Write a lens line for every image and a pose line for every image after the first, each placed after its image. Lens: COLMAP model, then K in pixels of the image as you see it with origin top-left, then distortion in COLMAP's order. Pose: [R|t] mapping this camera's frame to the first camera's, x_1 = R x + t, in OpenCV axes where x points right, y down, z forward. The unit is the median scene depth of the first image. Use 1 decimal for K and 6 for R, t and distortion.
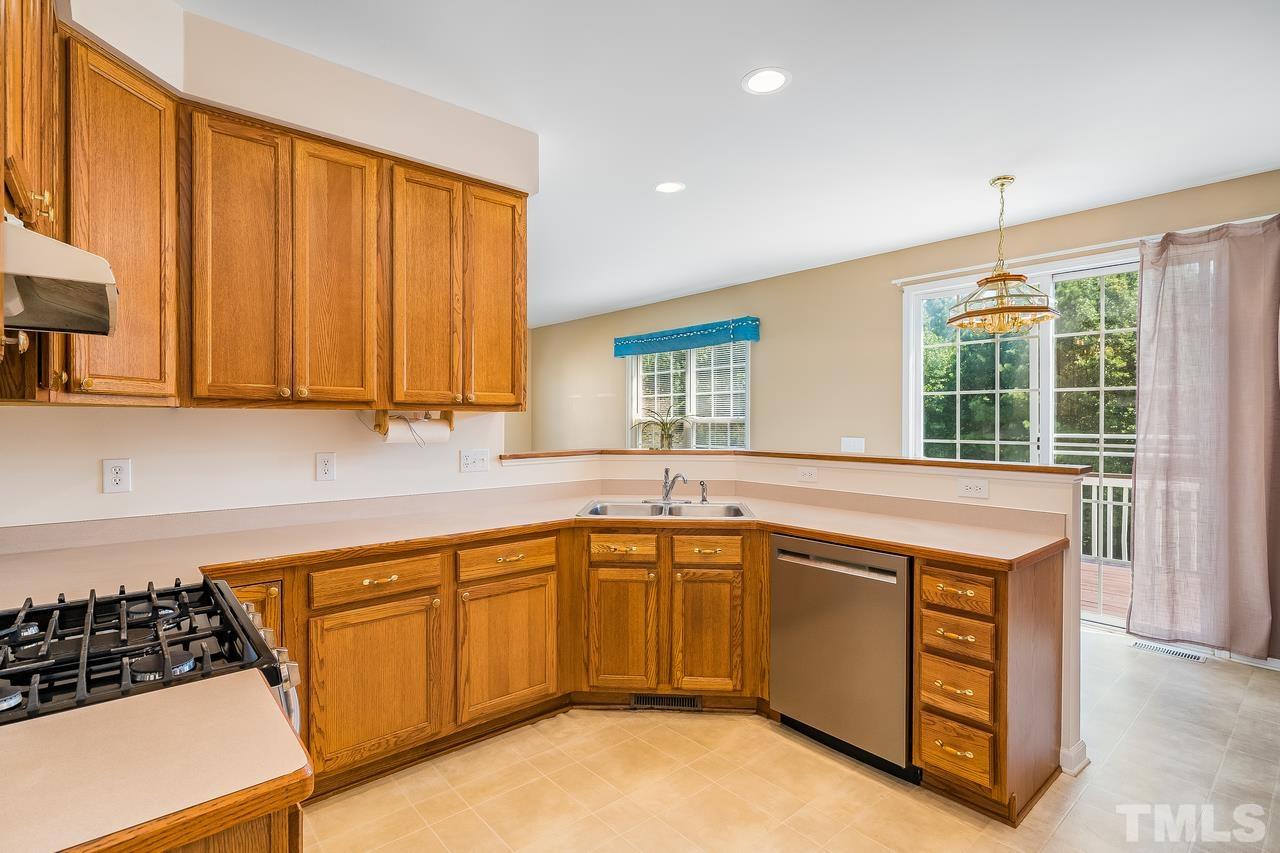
lens RADIAL K [[599.8, 0, 642.2], [0, 599.8, 420.6], [0, 0, 1]] dist [0.008470, -0.000477]
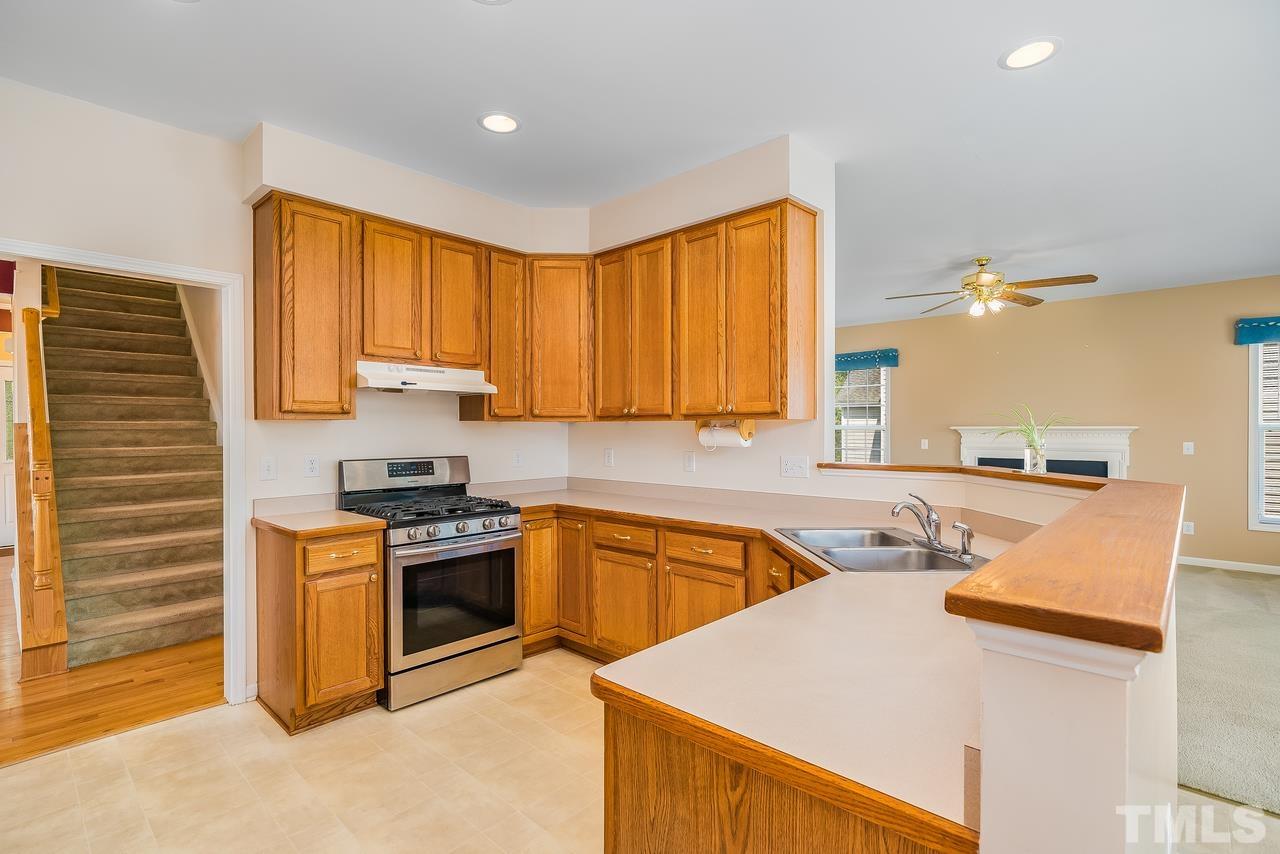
lens RADIAL K [[599.8, 0, 629.4], [0, 599.8, 437.0], [0, 0, 1]] dist [0.008470, -0.000477]
pose [[0.109314, 0.006817, -0.993984, 0.958886], [-0.003649, 0.999972, 0.006457, 0.011397], [0.994001, 0.002921, 0.109336, 0.804379]]
